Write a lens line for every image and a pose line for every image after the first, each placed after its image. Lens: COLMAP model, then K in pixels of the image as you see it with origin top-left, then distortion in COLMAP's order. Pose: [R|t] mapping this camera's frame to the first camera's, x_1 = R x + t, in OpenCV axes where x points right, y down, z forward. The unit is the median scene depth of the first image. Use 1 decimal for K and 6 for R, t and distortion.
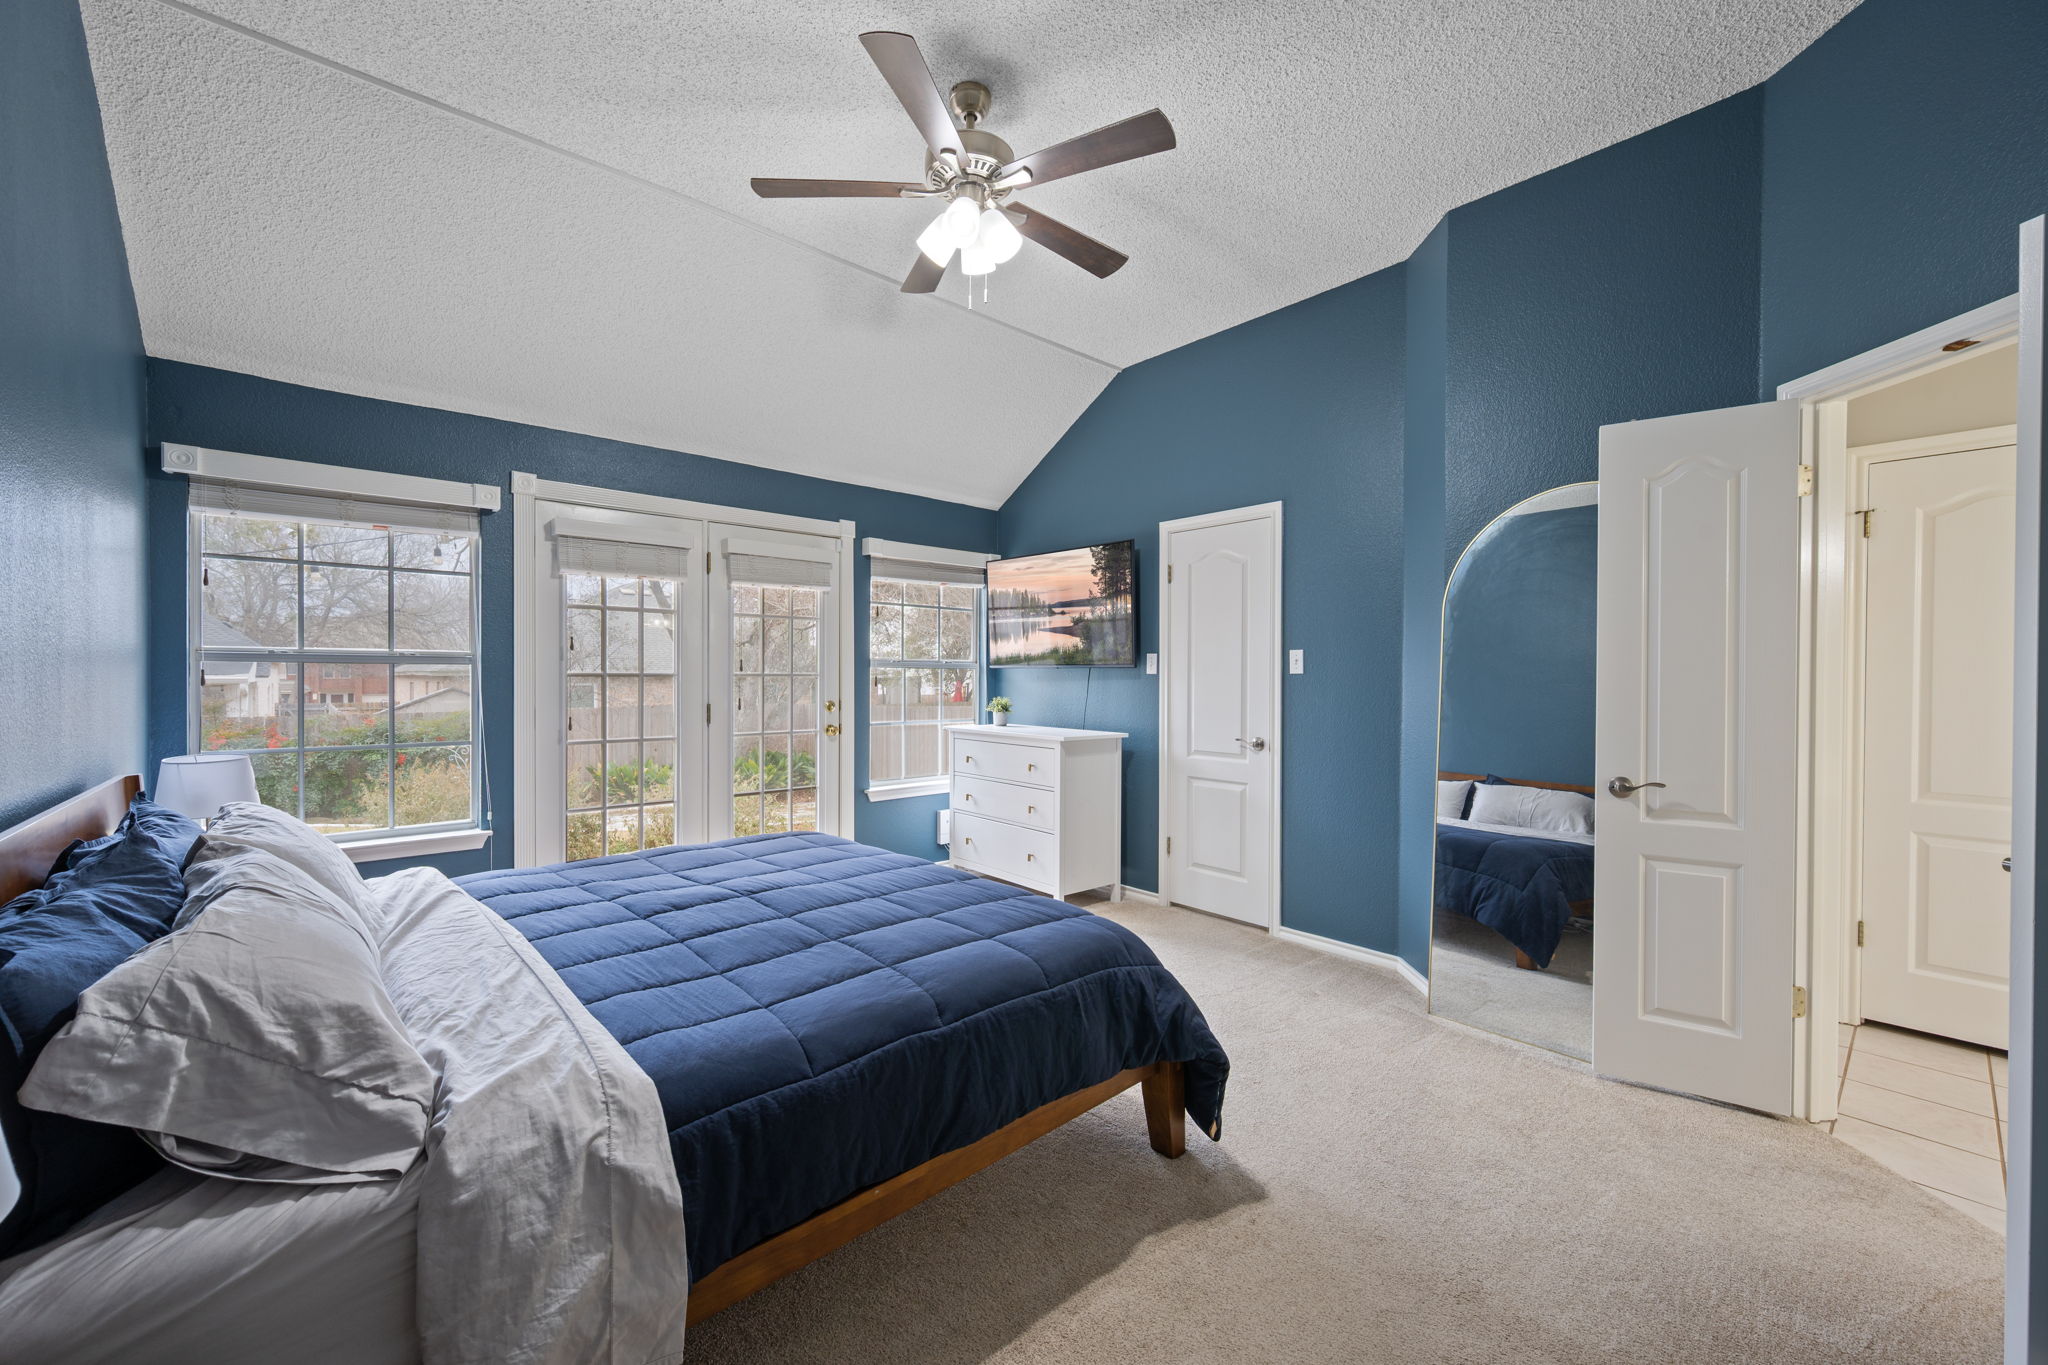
lens RADIAL K [[799.7, 0, 1024.0], [0, 799.7, 682.5], [0, 0, 1]] dist [-0.002246, -0.000077]
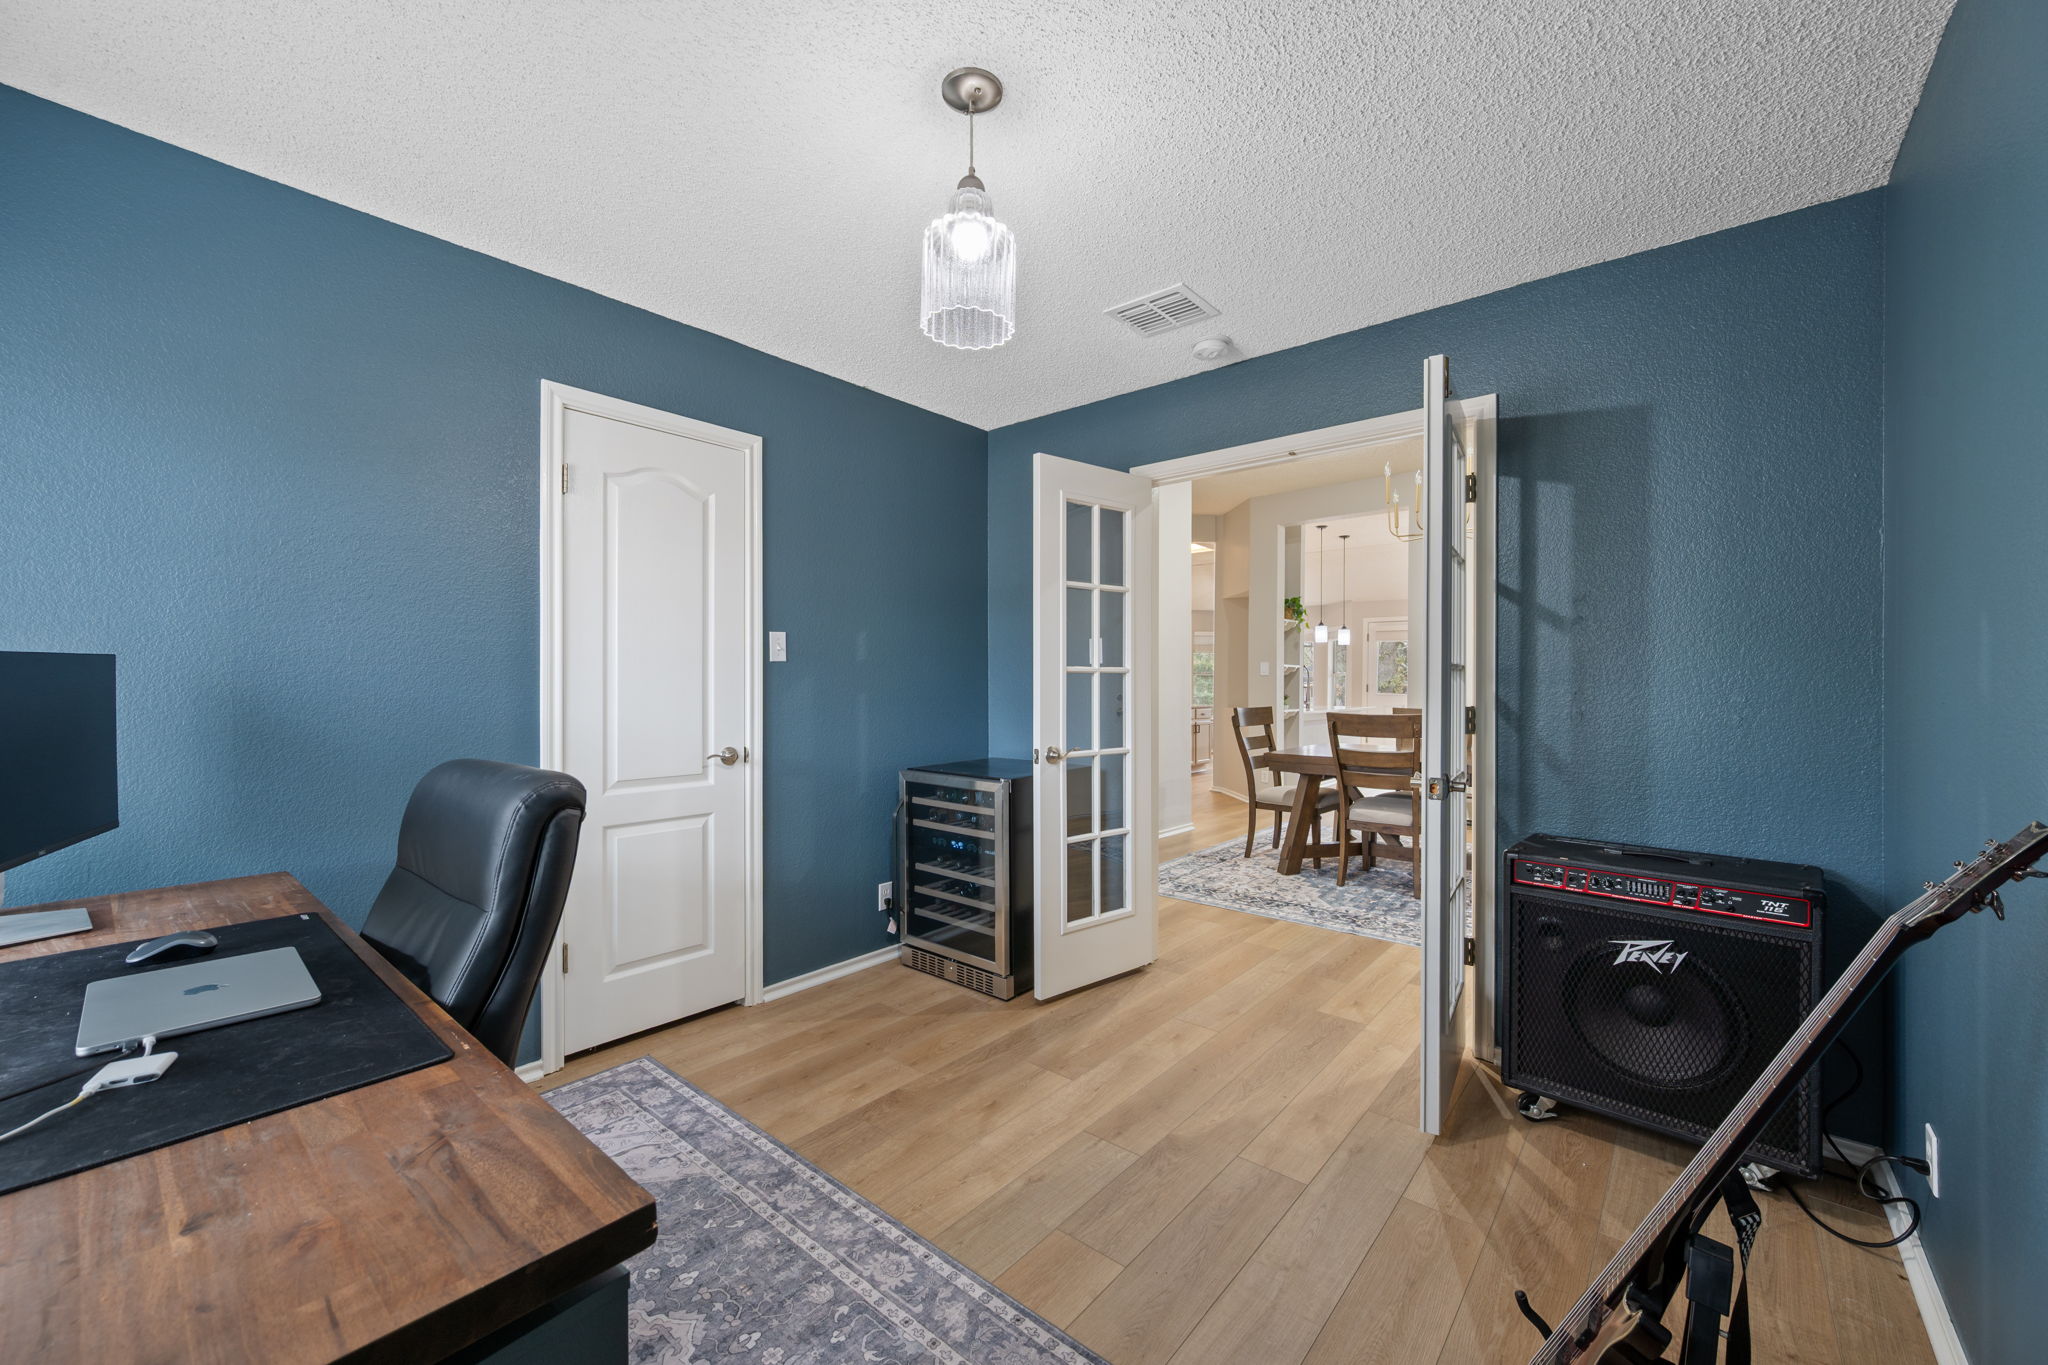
lens RADIAL K [[799.7, 0, 1024.0], [0, 799.7, 682.5], [0, 0, 1]] dist [-0.002246, -0.000077]
pose [[-0.145570, -0.011728, 0.989278, -0.477937], [-0.011394, 0.999883, 0.010177, -0.000569], [-0.989282, -0.009790, -0.145687, 0.854208]]
